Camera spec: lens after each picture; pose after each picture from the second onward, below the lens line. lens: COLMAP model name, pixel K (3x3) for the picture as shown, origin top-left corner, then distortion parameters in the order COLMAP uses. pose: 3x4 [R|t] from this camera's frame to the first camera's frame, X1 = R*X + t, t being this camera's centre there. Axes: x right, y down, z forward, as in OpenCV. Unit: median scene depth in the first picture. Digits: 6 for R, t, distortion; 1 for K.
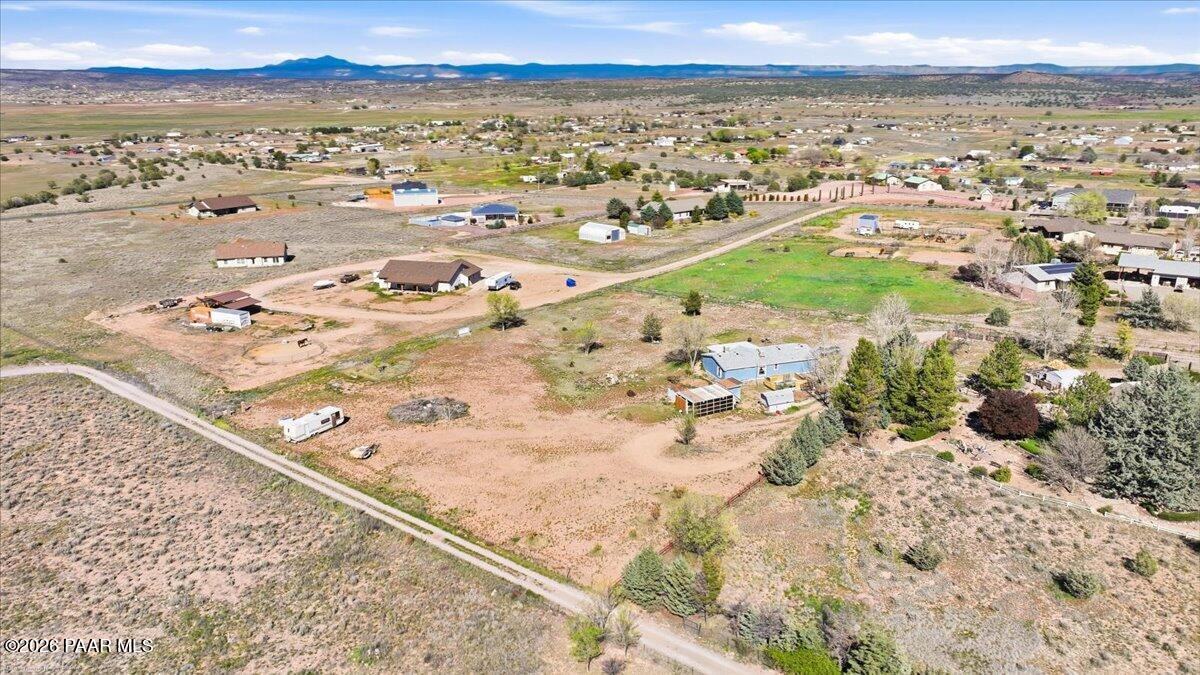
lens RADIAL K [[834.6, 0, 600.0], [0, 834.6, 337.5], [0, 0, 1]] dist [0.005311, 0.003228]
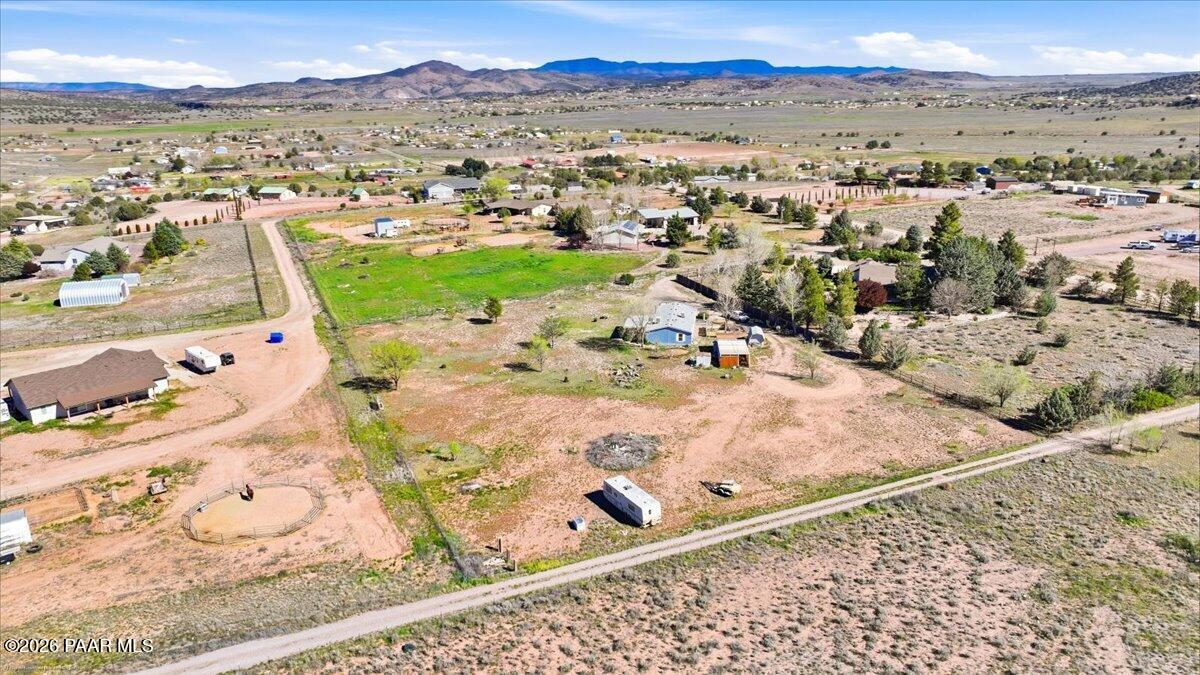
lens RADIAL K [[851.7, 0, 600.0], [0, 851.7, 337.5], [0, 0, 1]] dist [0.001674, 0.001491]
pose [[0.463097, -0.247979, 0.850910, -0.591133], [0.267951, 0.954308, 0.132283, -0.093200], [-0.844833, 0.166743, 0.508383, 0.348231]]
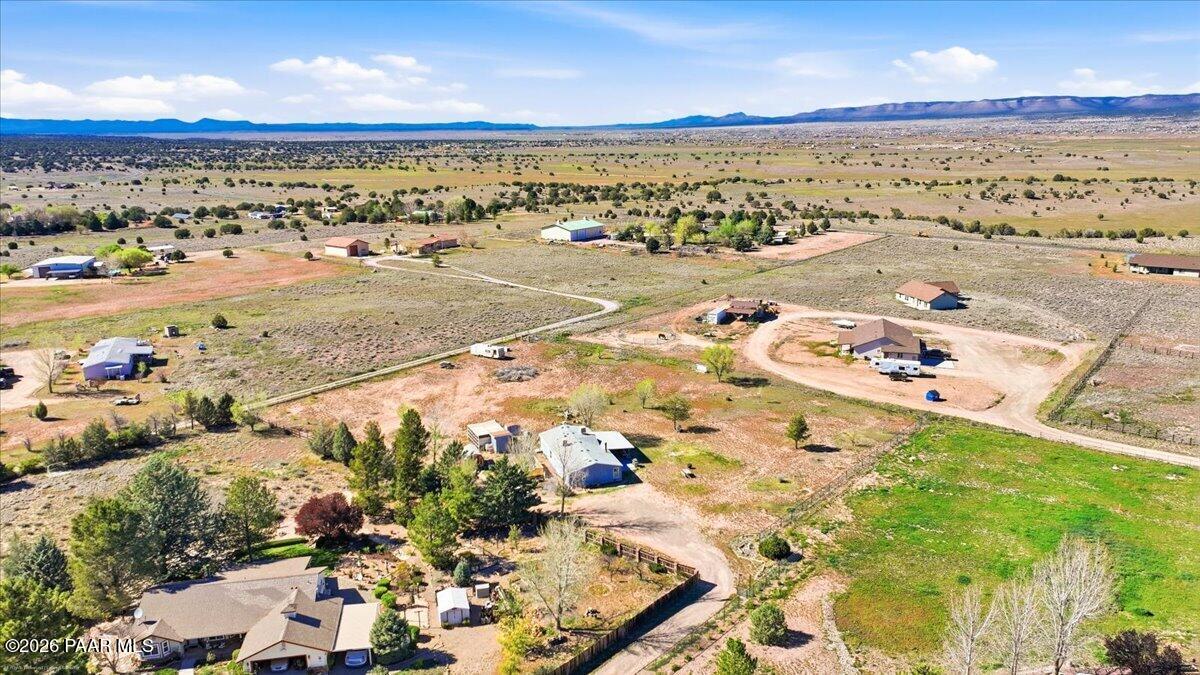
lens RADIAL K [[834.6, 0, 600.0], [0, 834.6, 337.5], [0, 0, 1]] dist [0.005311, 0.003228]
pose [[-0.001473, 0.253516, -0.967330, 0.747979], [-0.277909, 0.929121, 0.243926, -0.231414], [0.960606, 0.269189, 0.069086, 0.646781]]
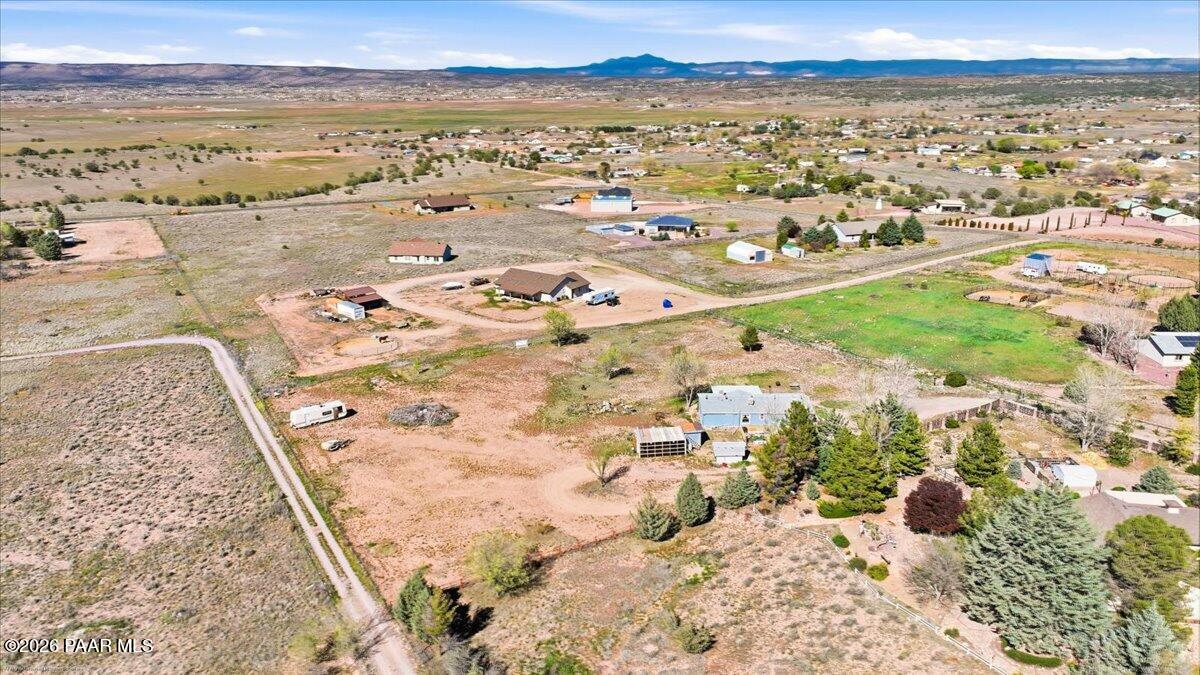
lens RADIAL K [[834.6, 0, 600.0], [0, 834.6, 337.5], [0, 0, 1]] dist [0.005311, 0.003228]
pose [[0.938441, 0.100996, -0.330347, 0.235066], [-0.099906, 0.994789, 0.020323, -0.038661], [0.330678, 0.013931, 0.943641, 0.019360]]
